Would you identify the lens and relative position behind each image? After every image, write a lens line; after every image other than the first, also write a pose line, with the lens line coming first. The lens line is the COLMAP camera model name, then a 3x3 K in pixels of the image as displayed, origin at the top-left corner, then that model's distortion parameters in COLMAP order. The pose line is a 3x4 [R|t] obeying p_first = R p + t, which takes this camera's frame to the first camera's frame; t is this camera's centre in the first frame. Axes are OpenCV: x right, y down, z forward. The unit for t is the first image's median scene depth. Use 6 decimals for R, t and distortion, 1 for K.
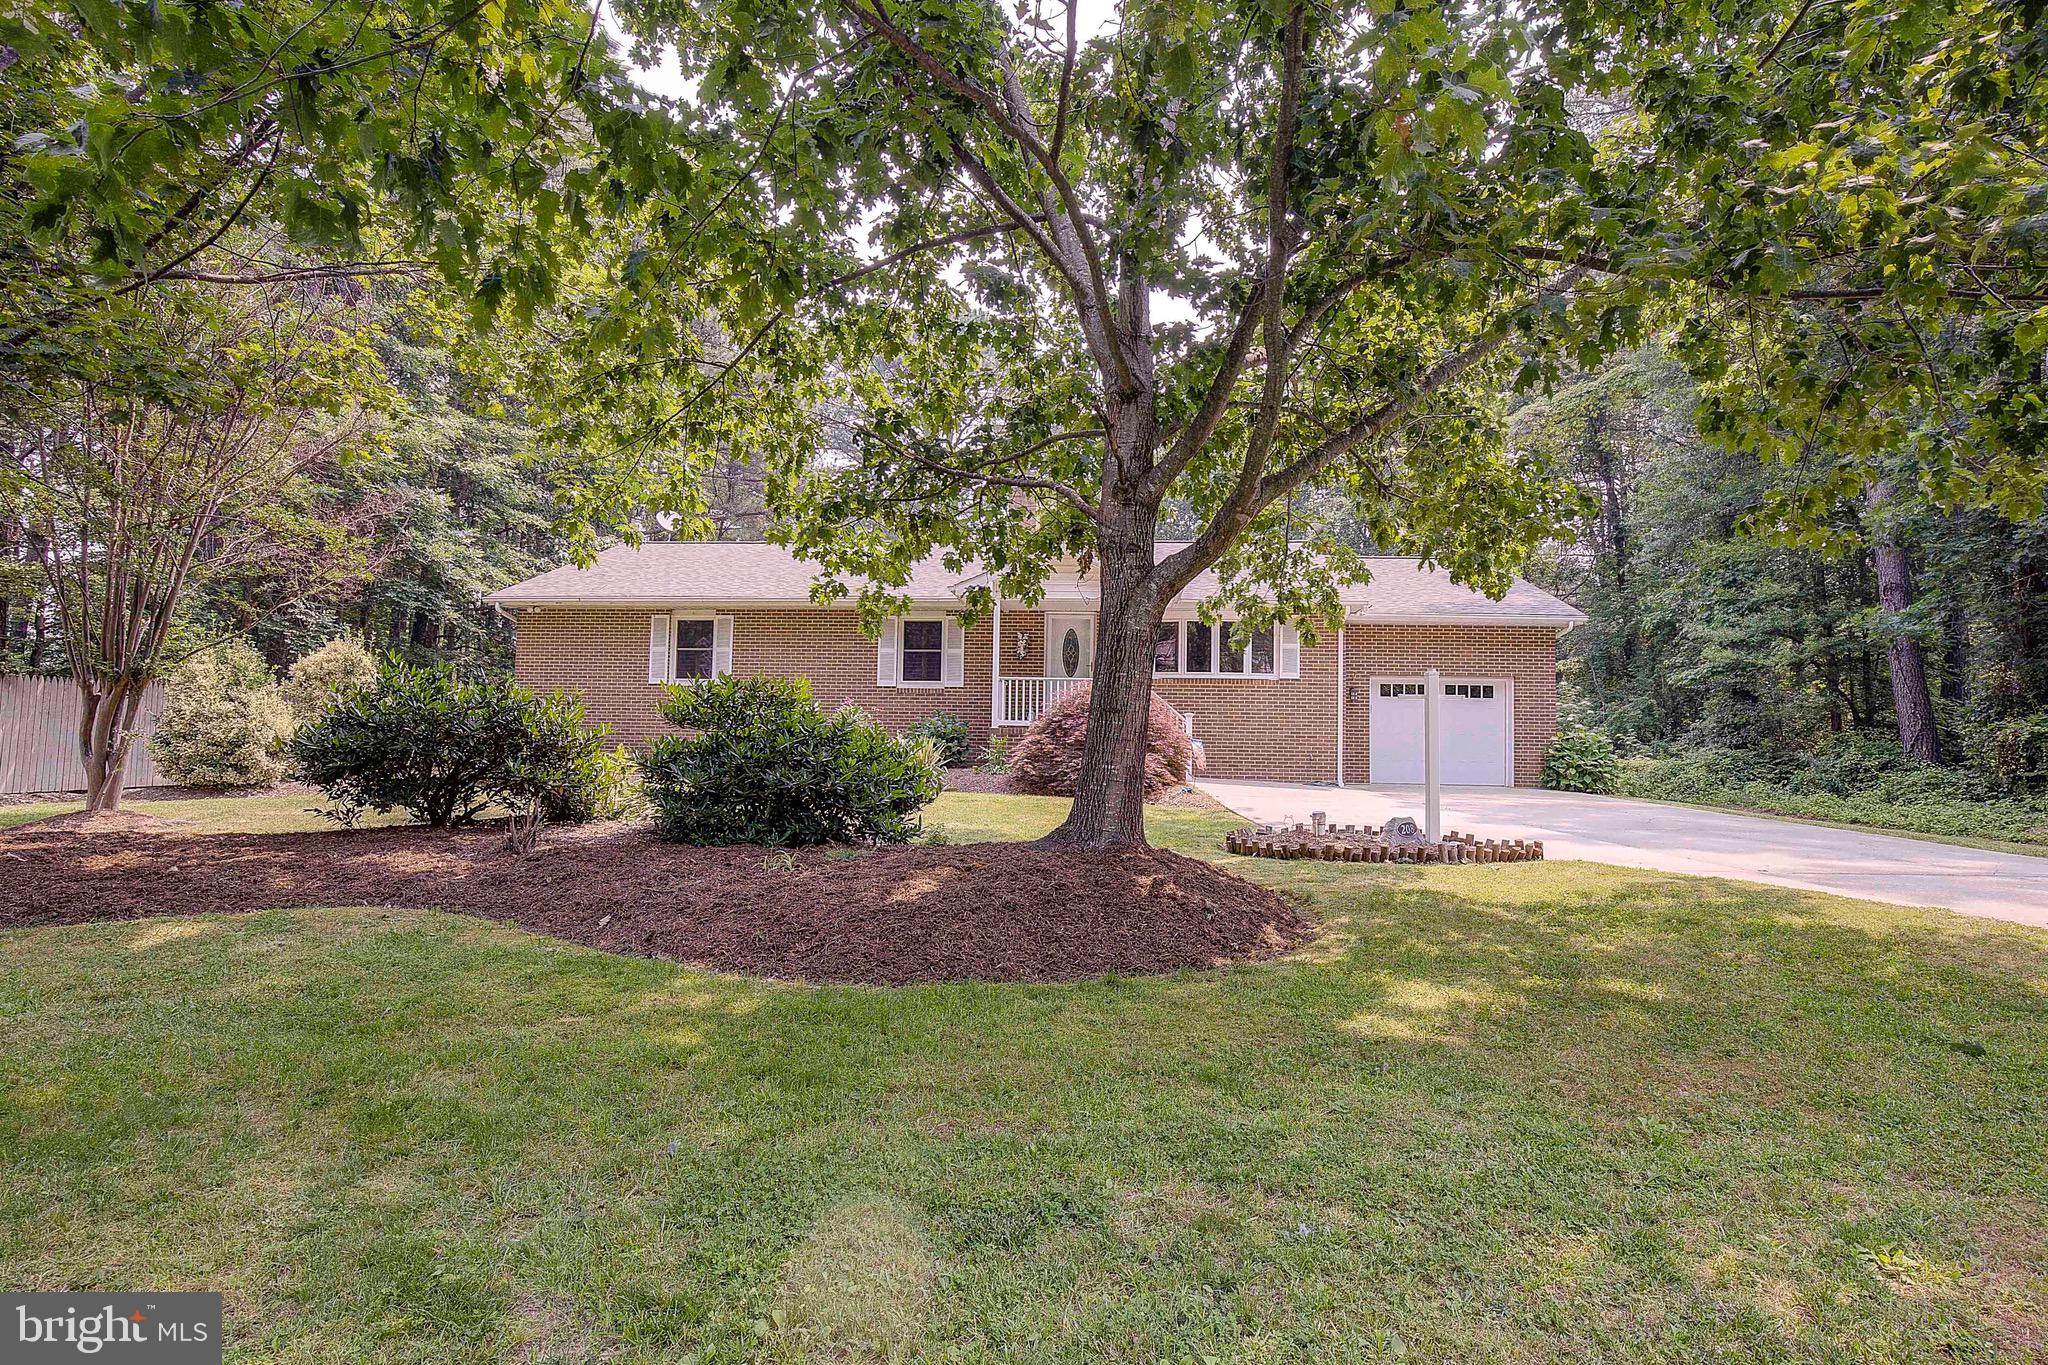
lens RADIAL K [[939.1, 0, 1015.7], [0, 939.1, 688.9], [0, 0, 1]] dist [0.015020, -0.000628]
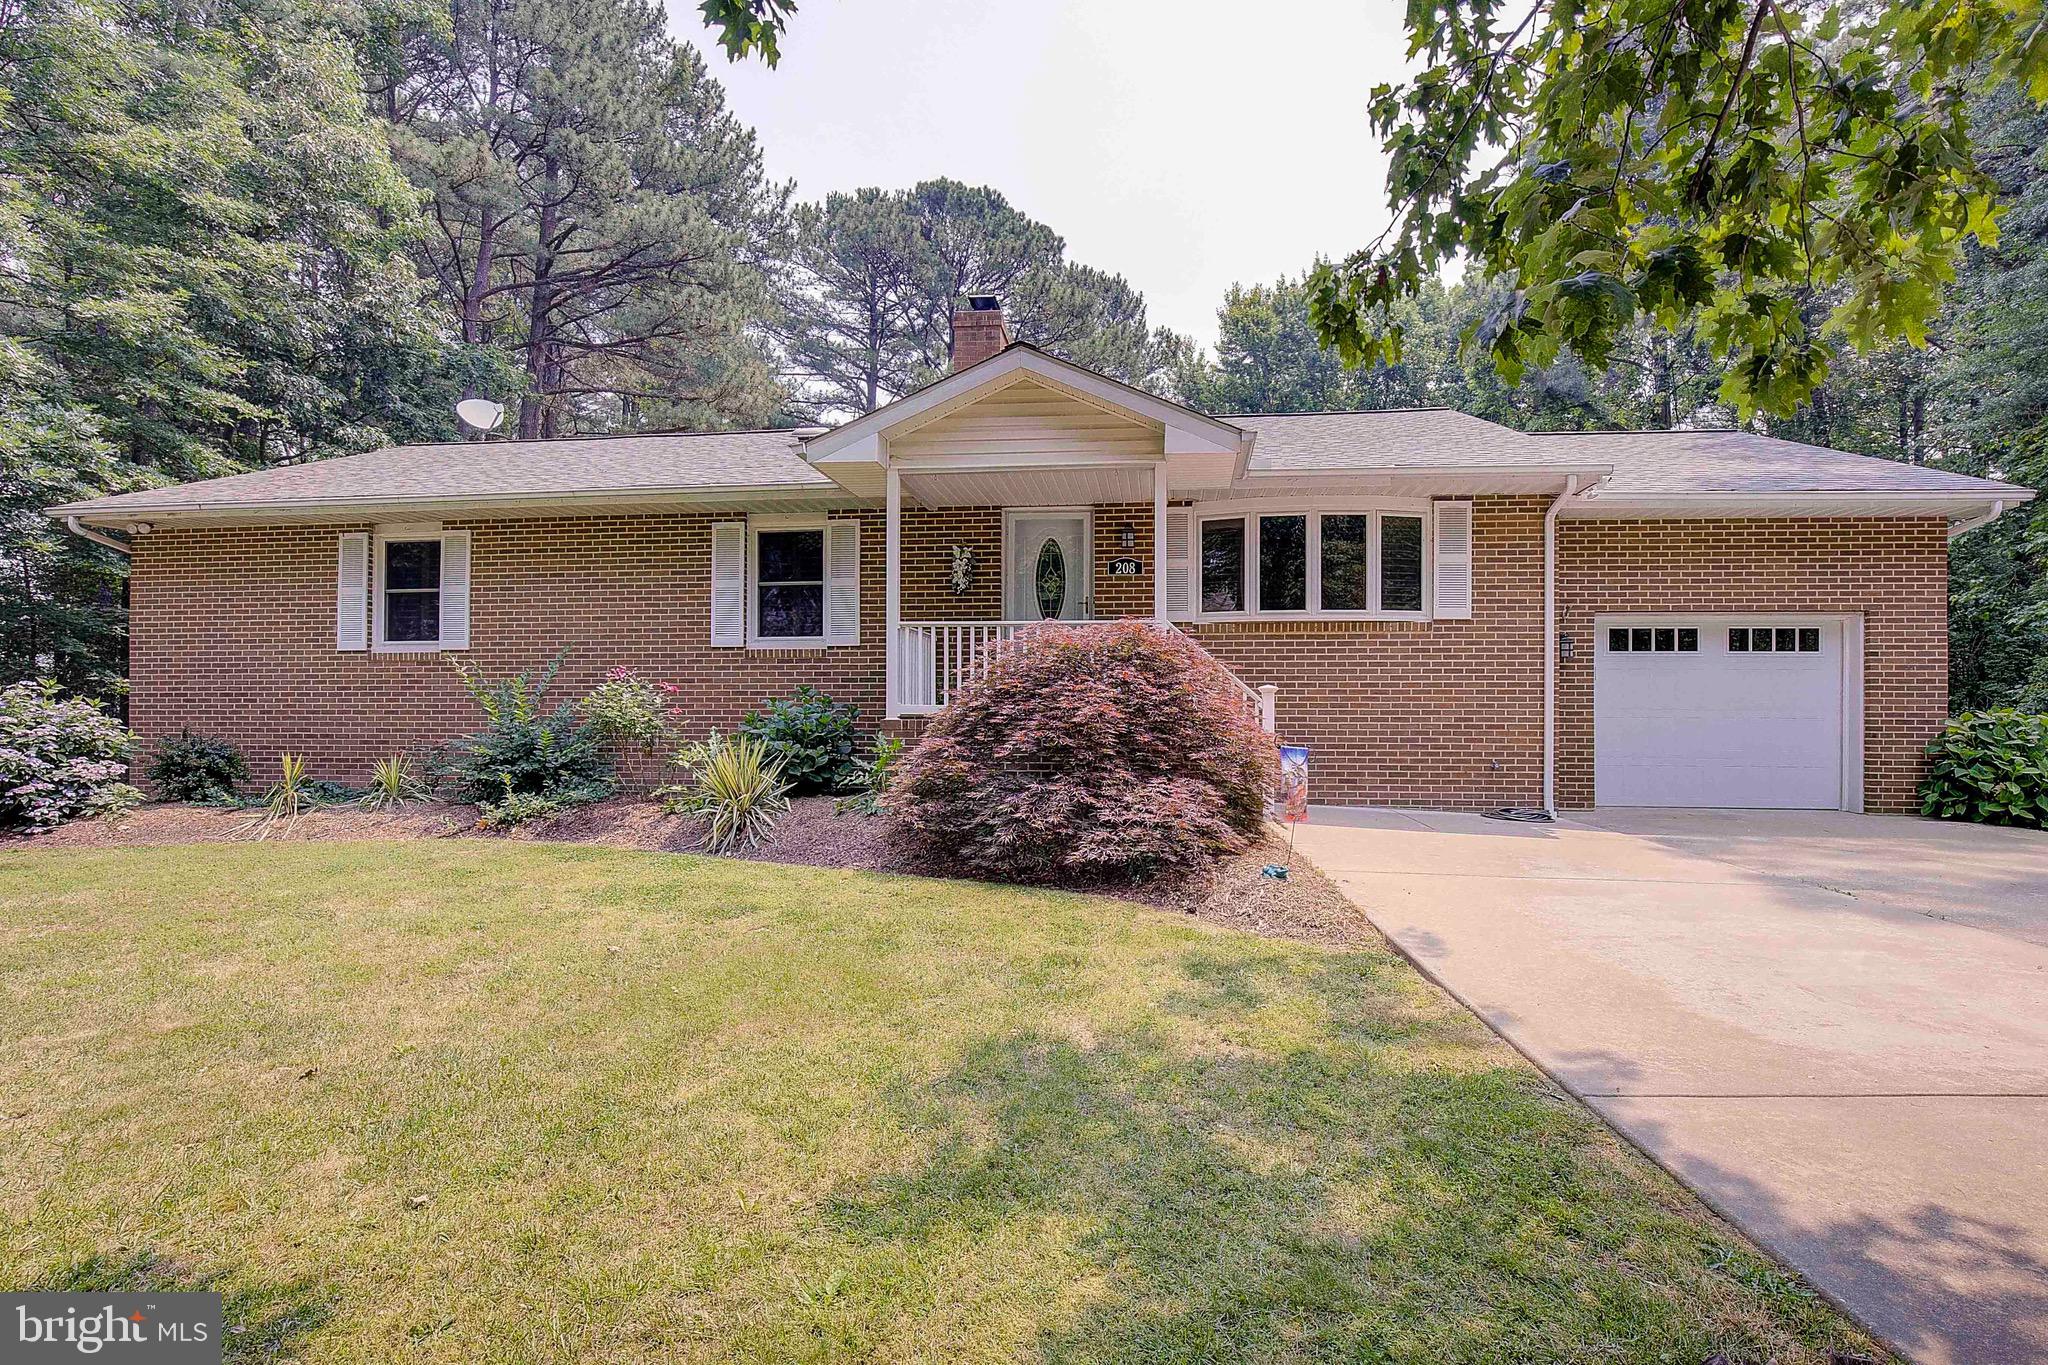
lens RADIAL K [[939.1, 0, 1034.6], [0, 939.1, 674.1], [0, 0, 1]] dist [0.015020, -0.000628]
pose [[0.998851, -0.015237, -0.045433, 0.074260], [0.015642, 0.999841, 0.008575, 0.011692], [0.045296, -0.009276, 0.998931, 0.441385]]
